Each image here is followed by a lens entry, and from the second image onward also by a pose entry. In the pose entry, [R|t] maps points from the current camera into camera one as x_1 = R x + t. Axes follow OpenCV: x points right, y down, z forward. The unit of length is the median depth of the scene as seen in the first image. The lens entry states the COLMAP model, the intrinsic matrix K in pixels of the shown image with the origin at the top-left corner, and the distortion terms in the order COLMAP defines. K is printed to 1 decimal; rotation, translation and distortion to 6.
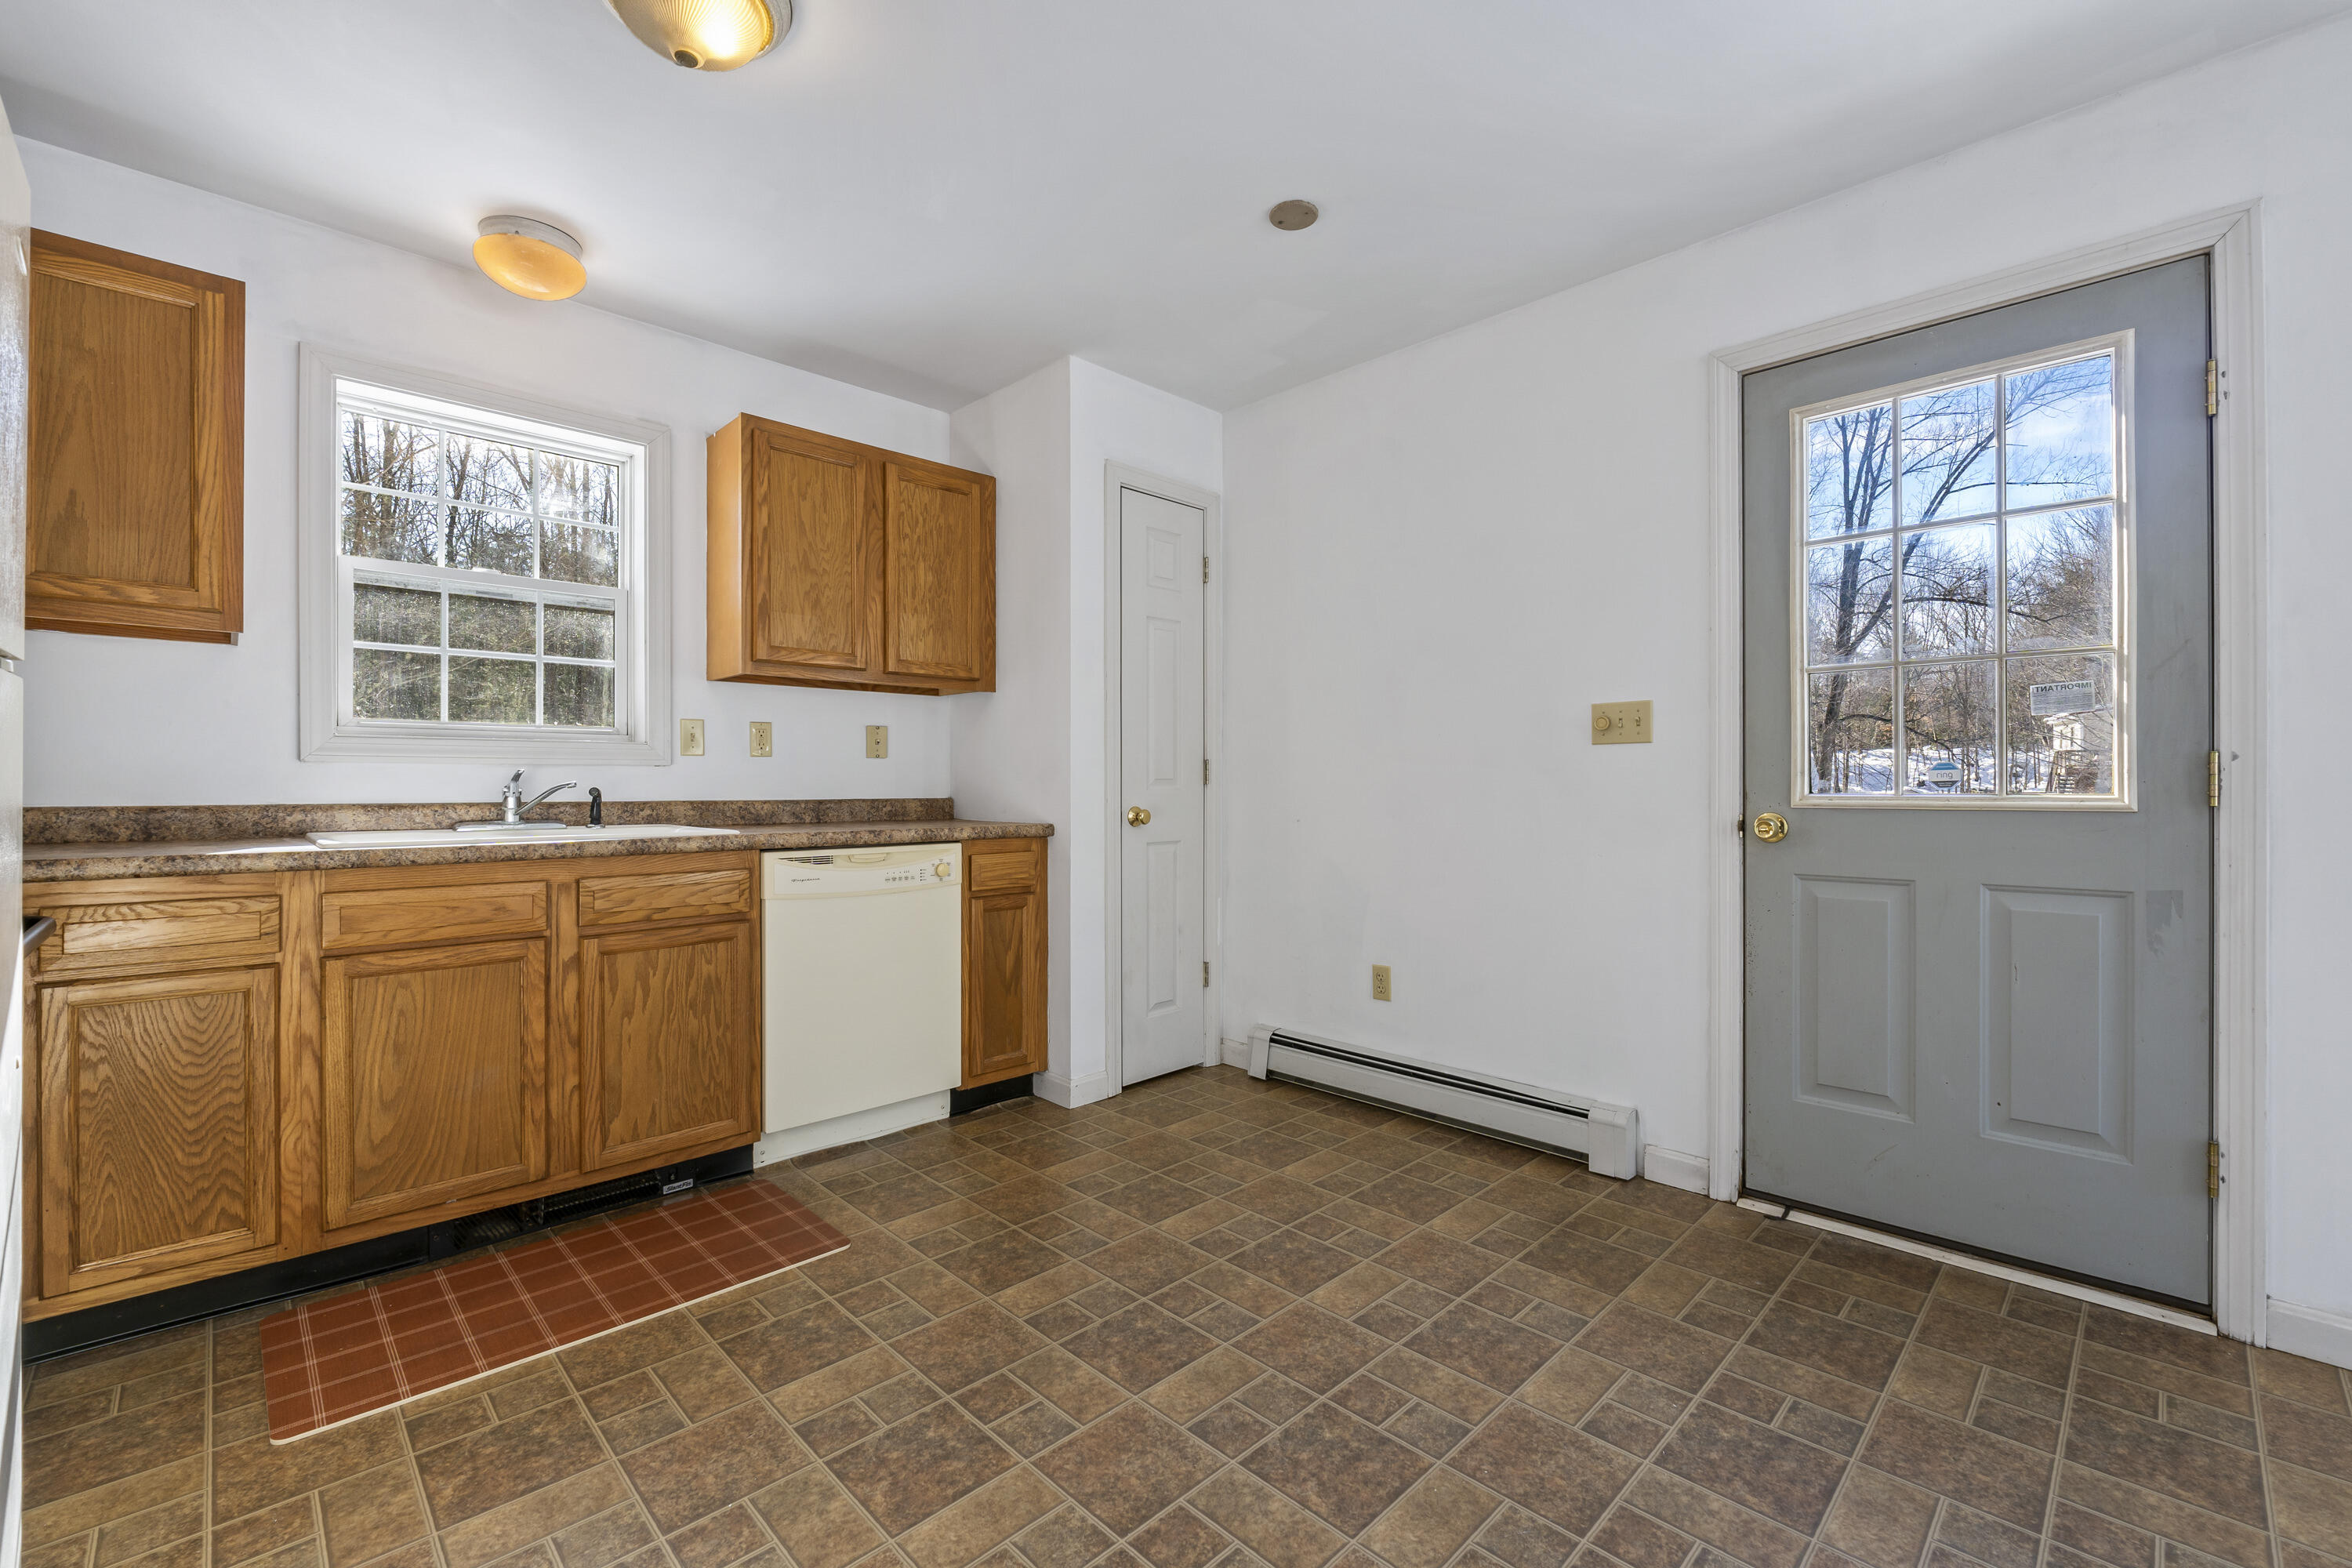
lens RADIAL K [[979.6, 0, 1176.4], [0, 979.6, 781.6], [0, 0, 1]] dist [-0.003441, -0.000142]
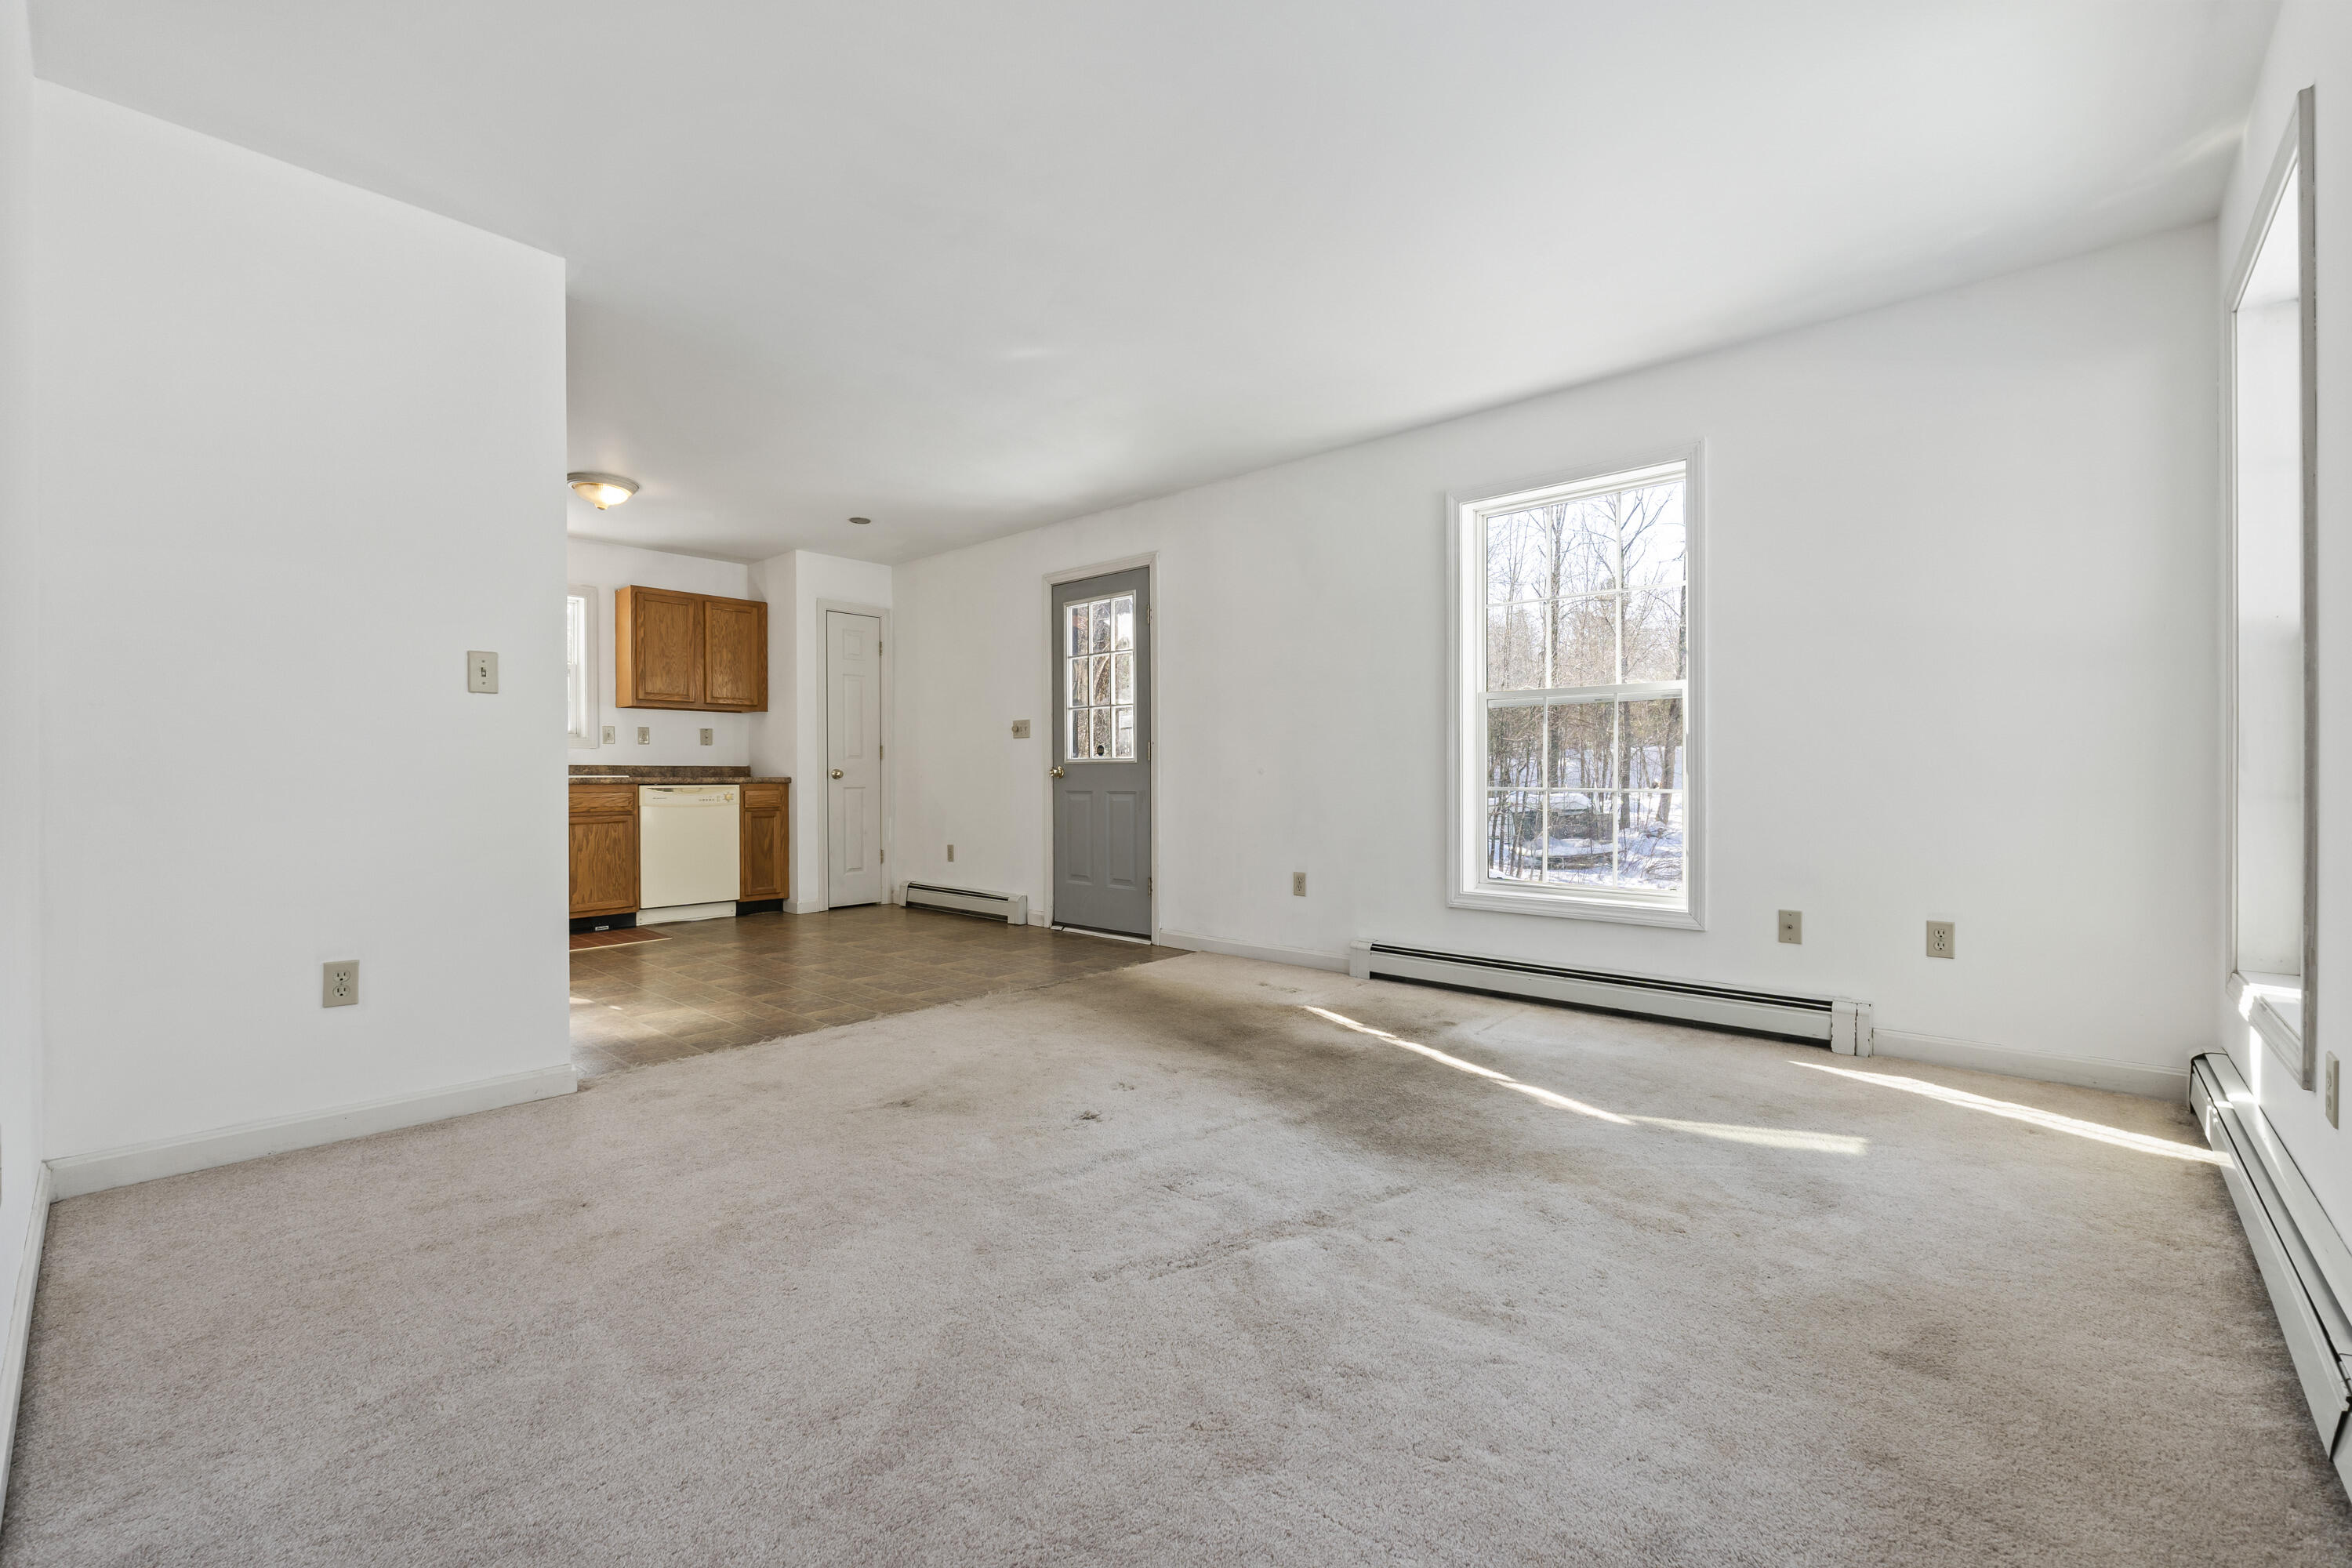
lens RADIAL K [[979.6, 0, 1175.1], [0, 979.6, 781.4], [0, 0, 1]] dist [-0.003441, -0.000142]
pose [[0.998671, -0.000943, 0.051522, 0.602245], [0.000578, 0.999975, 0.007106, 0.040642], [-0.051528, -0.007067, 0.998647, -1.144497]]
